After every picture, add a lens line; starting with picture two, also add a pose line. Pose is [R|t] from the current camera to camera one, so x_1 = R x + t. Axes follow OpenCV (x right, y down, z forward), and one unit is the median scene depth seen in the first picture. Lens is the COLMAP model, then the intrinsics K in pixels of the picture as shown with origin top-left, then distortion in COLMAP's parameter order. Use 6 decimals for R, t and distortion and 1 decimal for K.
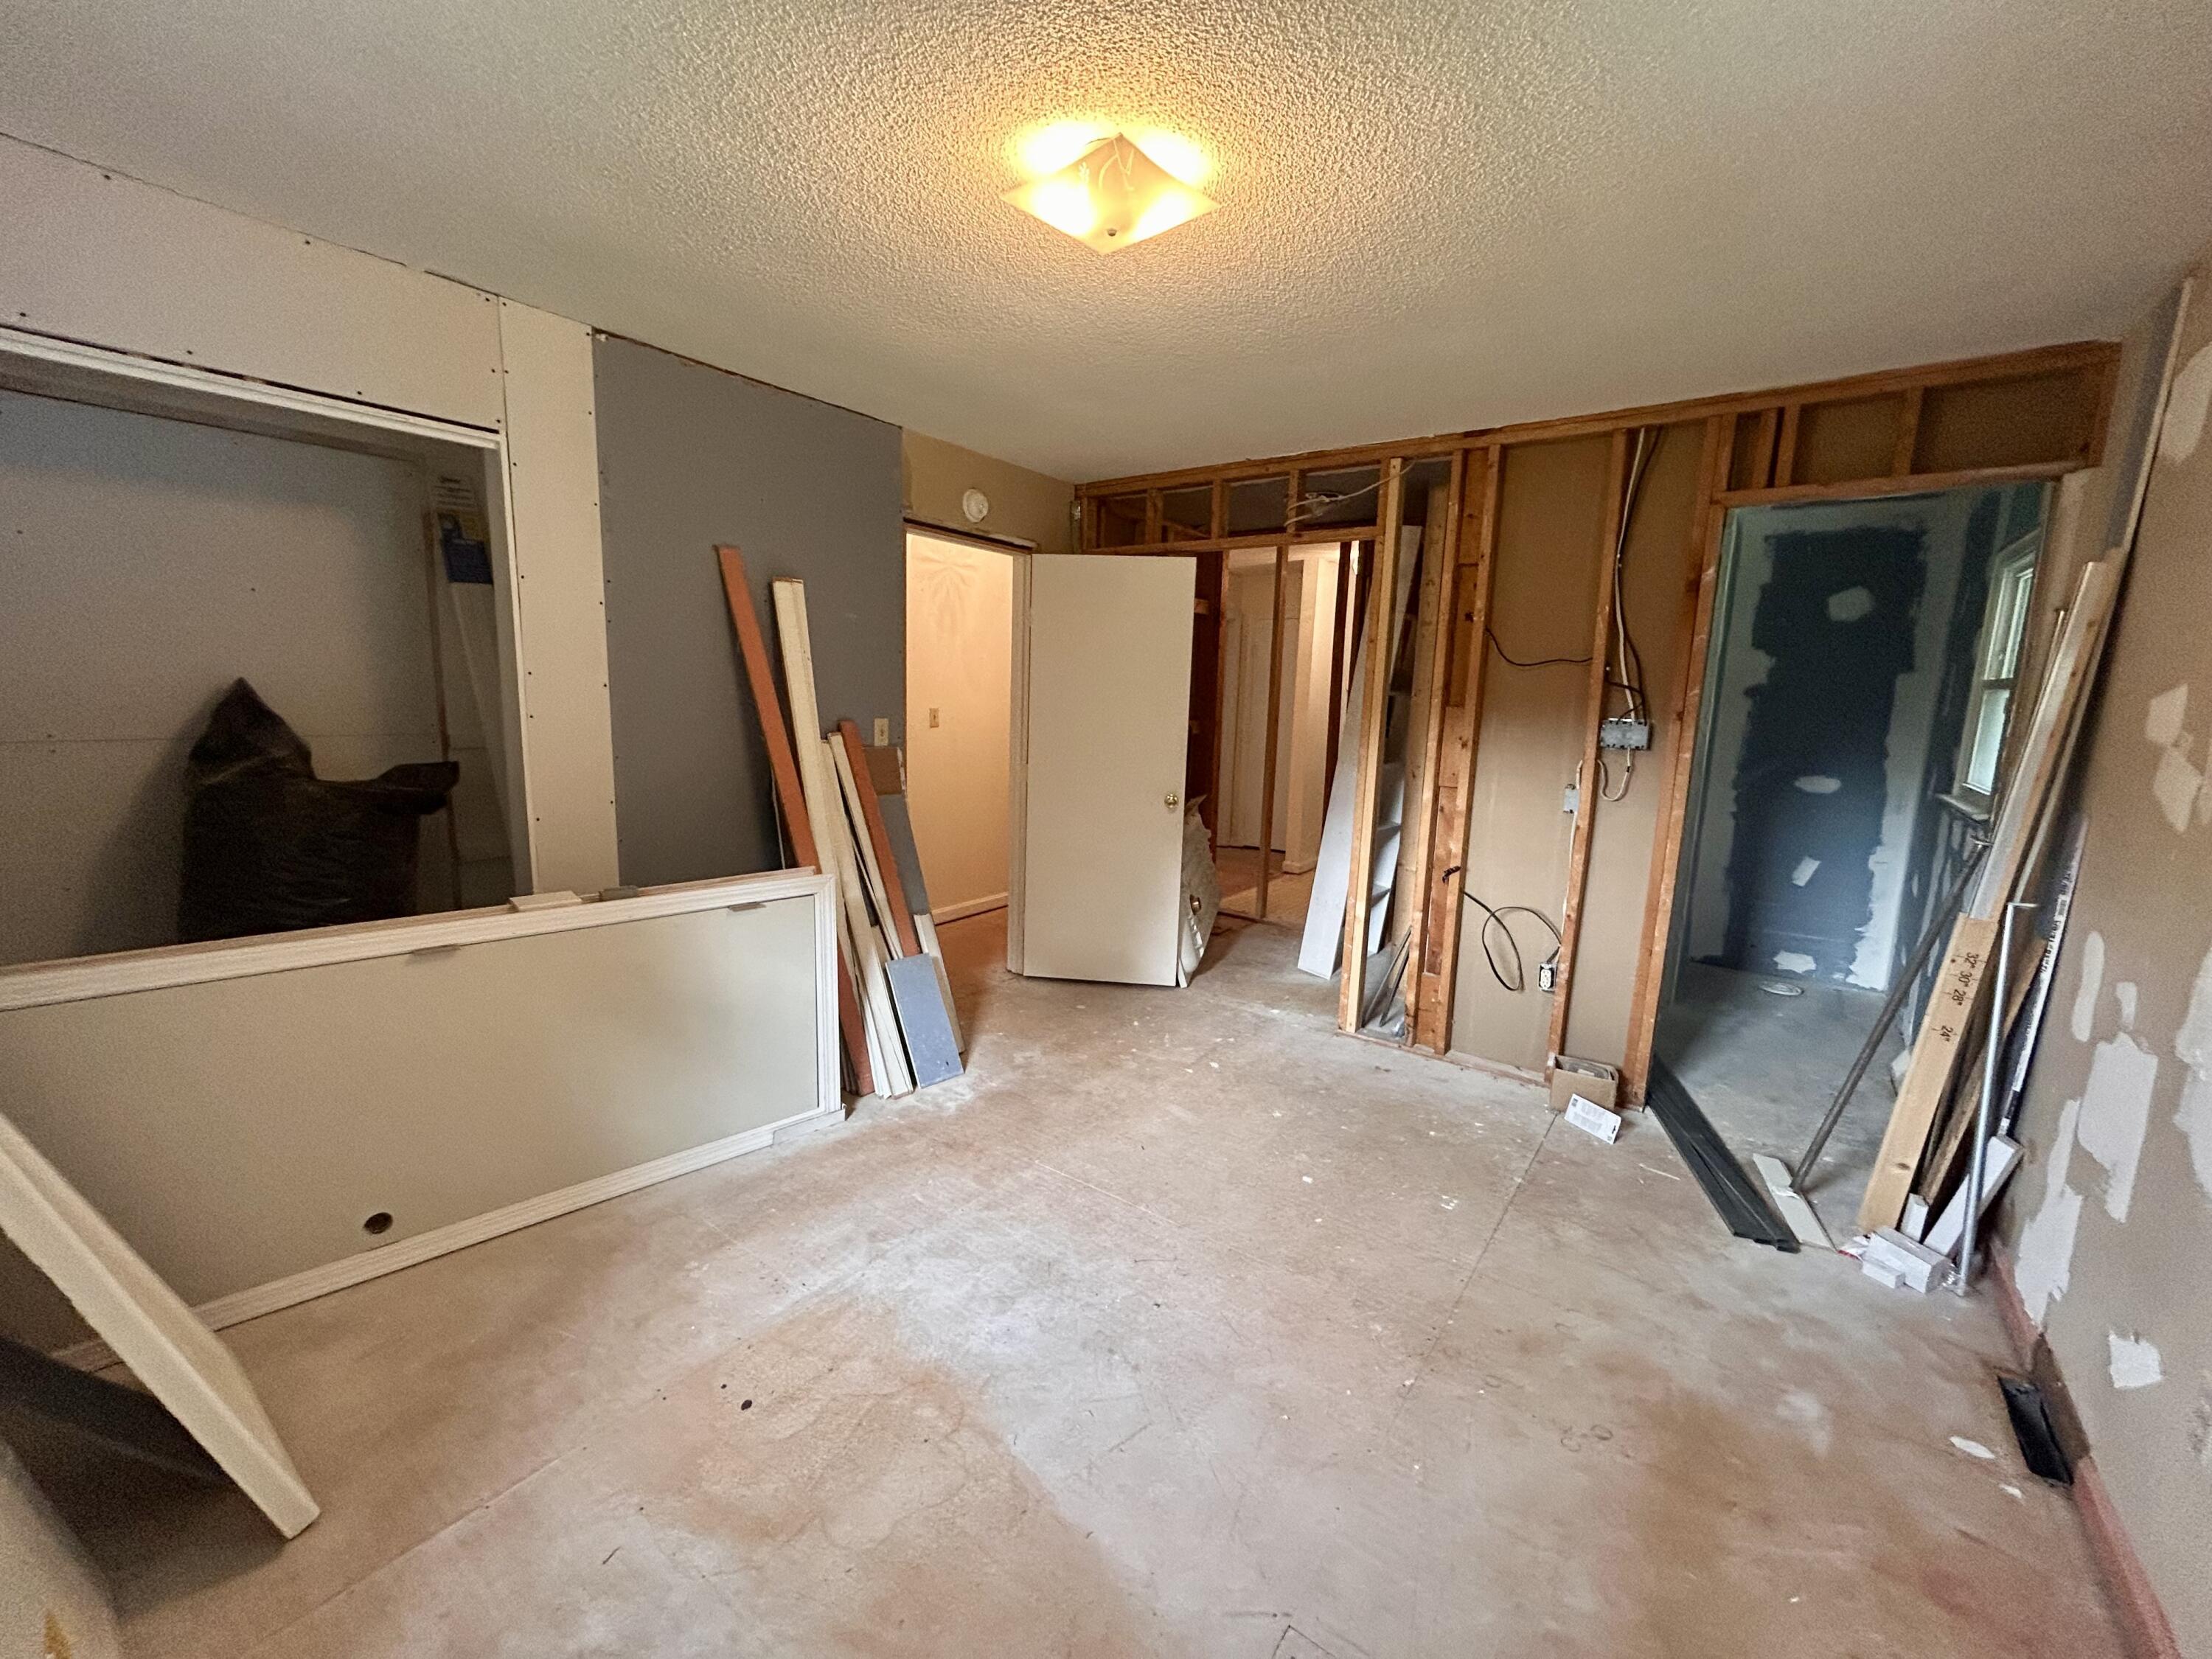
lens RADIAL K [[897.1, 0, 1101.8], [0, 897.1, 822.4], [0, 0, 1]] dist [0.002041, -0.000160]
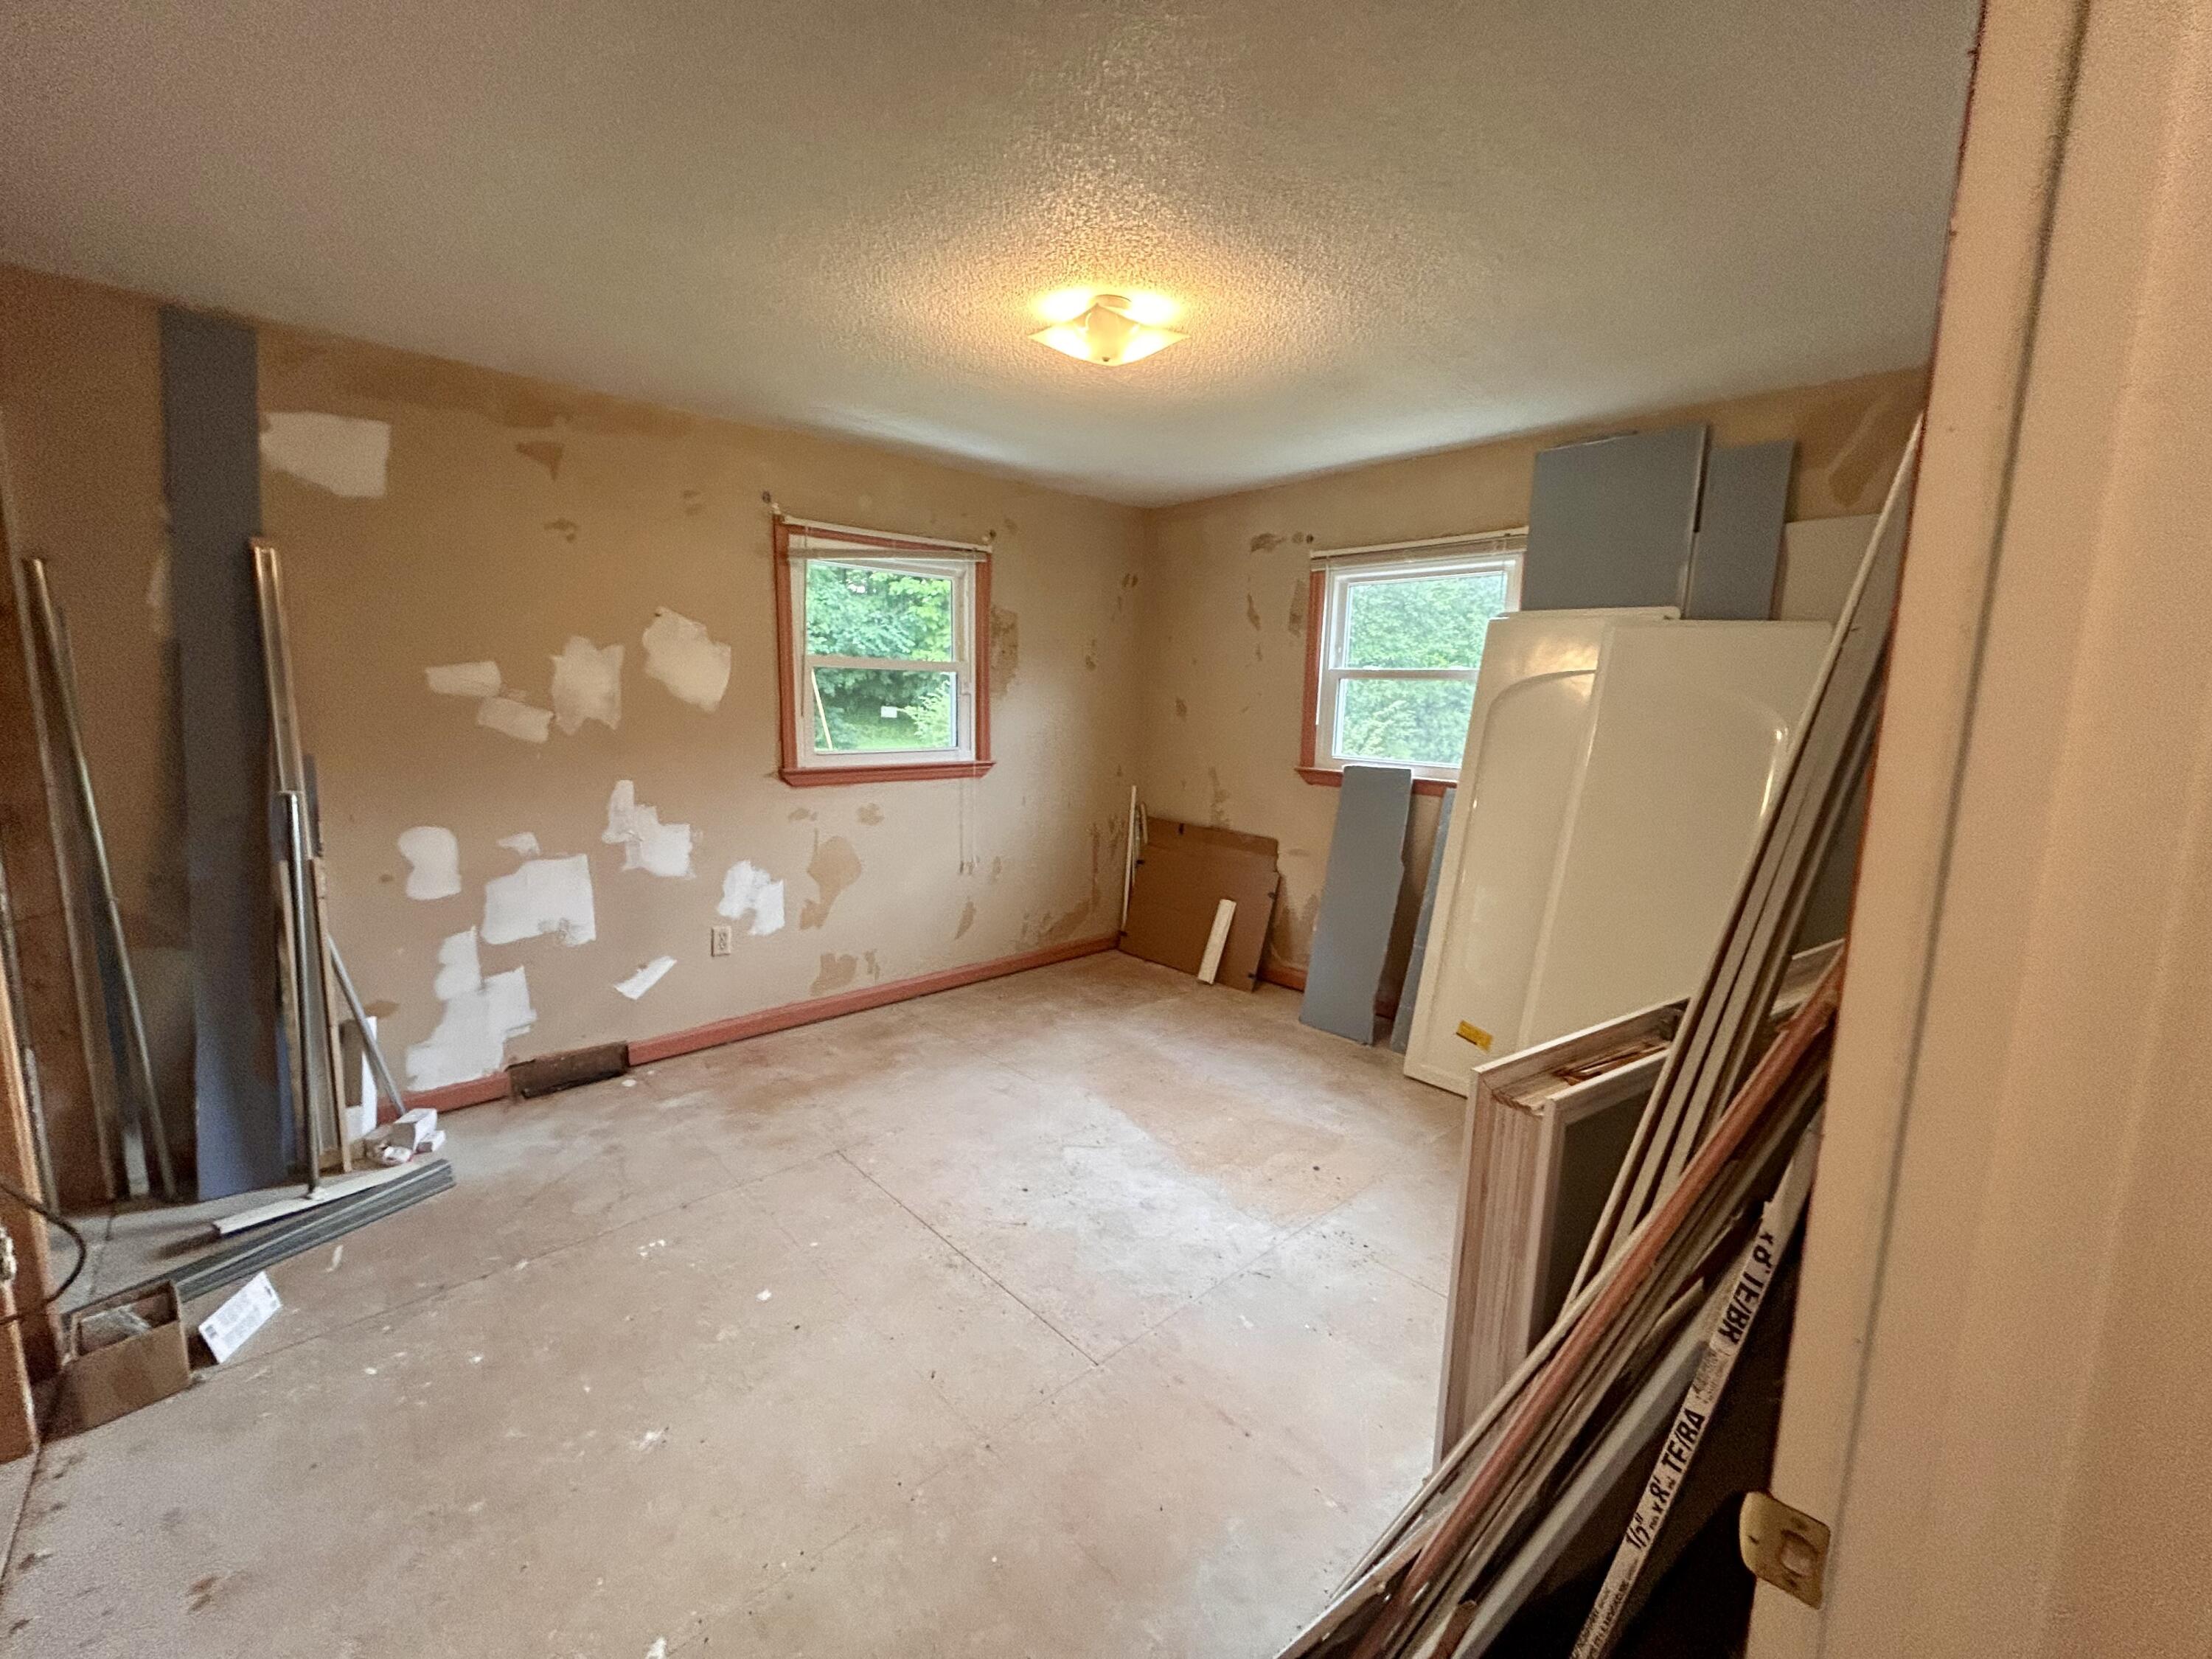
lens RADIAL K [[897.1, 0, 1101.8], [0, 897.1, 822.4], [0, 0, 1]] dist [0.002041, -0.000160]
pose [[-0.980225, -0.077846, 0.181930, -0.243641], [-0.019739, 0.953252, 0.301530, -0.343356], [-0.196898, 0.291976, -0.935938, 2.123354]]
